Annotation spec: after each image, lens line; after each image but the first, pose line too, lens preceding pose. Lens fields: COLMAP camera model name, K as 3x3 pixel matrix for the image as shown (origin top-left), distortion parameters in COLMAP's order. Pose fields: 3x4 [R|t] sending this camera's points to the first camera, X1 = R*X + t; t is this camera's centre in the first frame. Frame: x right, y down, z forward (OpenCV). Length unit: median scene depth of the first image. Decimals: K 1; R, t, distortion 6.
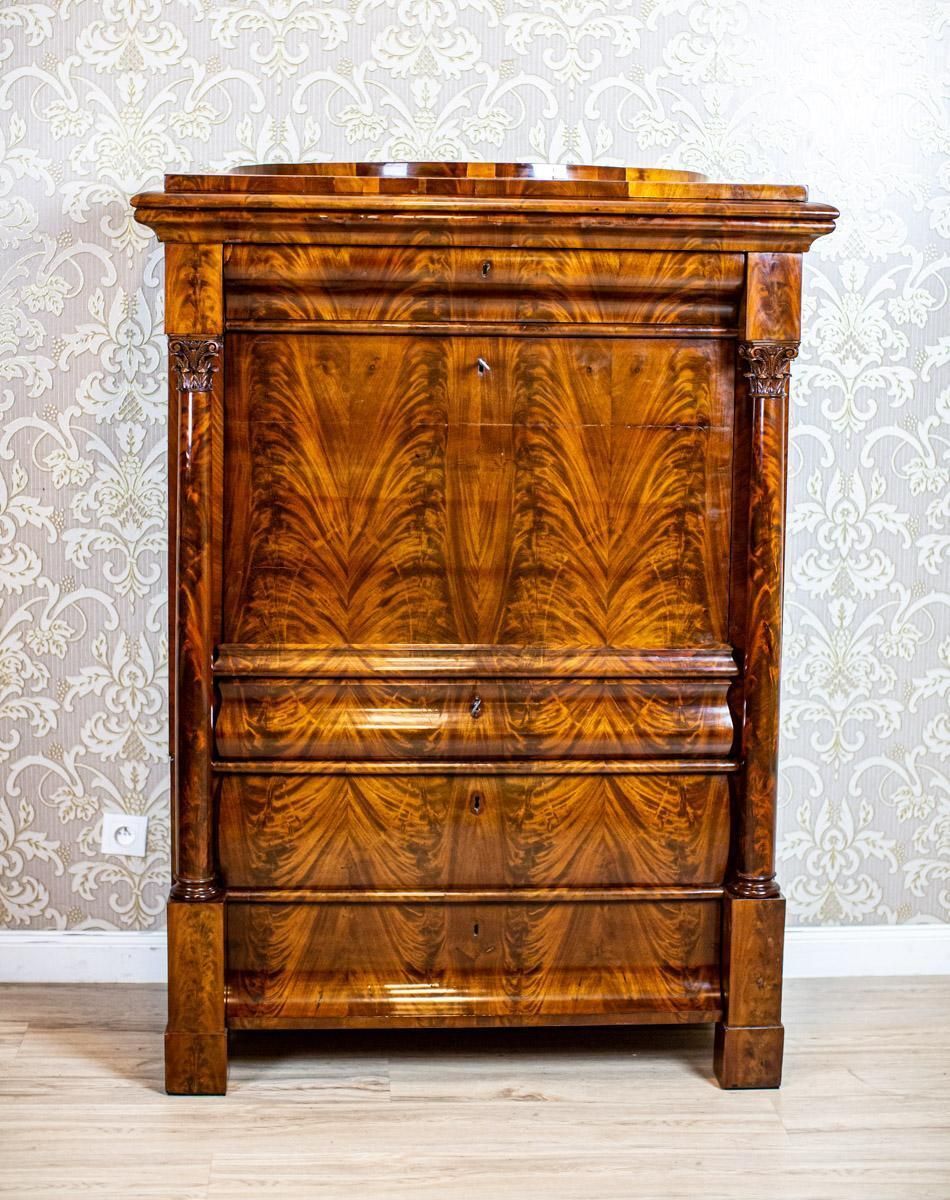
lens RADIAL K [[2095.8, 0, 442.1], [0, 2095.8, 485.7], [0, 0, 1]] dist [-0.129184, 0.000000]
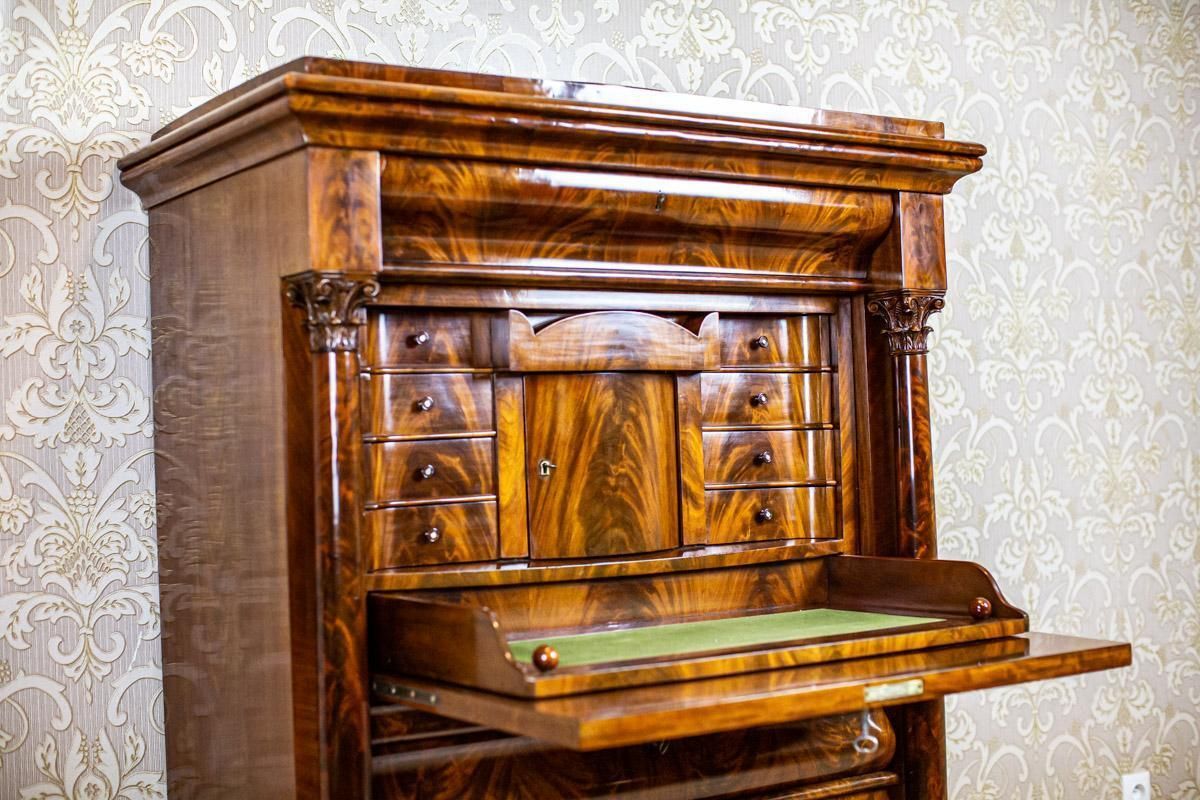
lens RADIAL K [[1758.1, 0, 601.6], [0, 1758.1, 397.4], [0, 0, 1]] dist [-0.131245, 0.000000]
pose [[0.856339, -0.027165, 0.515700, -0.345555], [0.102676, 0.987634, -0.118474, 0.051169], [-0.506104, 0.154404, 0.848539, 0.419453]]
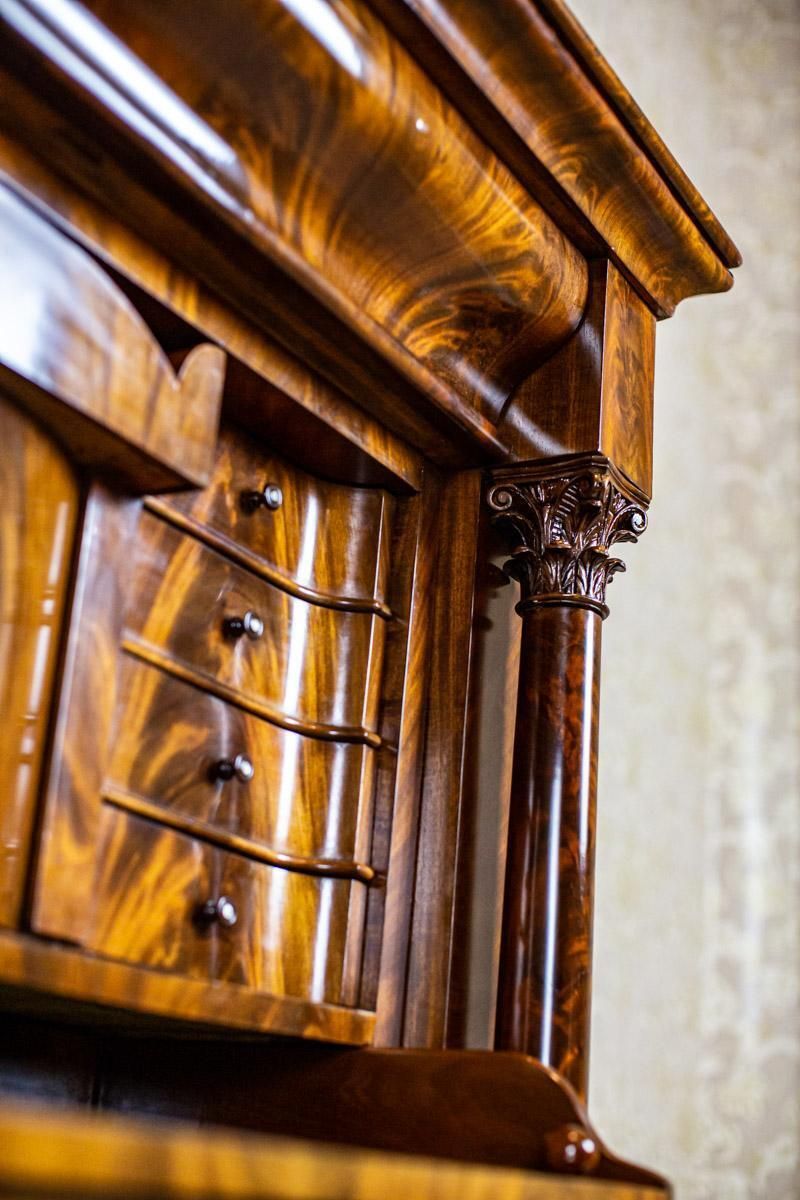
lens RADIAL K [[1758.1, 0, 397.9], [0, 1758.1, 599.7], [0, 0, 1]] dist [-0.131245, 0.000000]
pose [[0.539508, 0.296945, 0.787880, -0.127239], [0.025139, 0.929648, -0.367590, 0.077228], [-0.841605, 0.218124, 0.494088, 0.846688]]
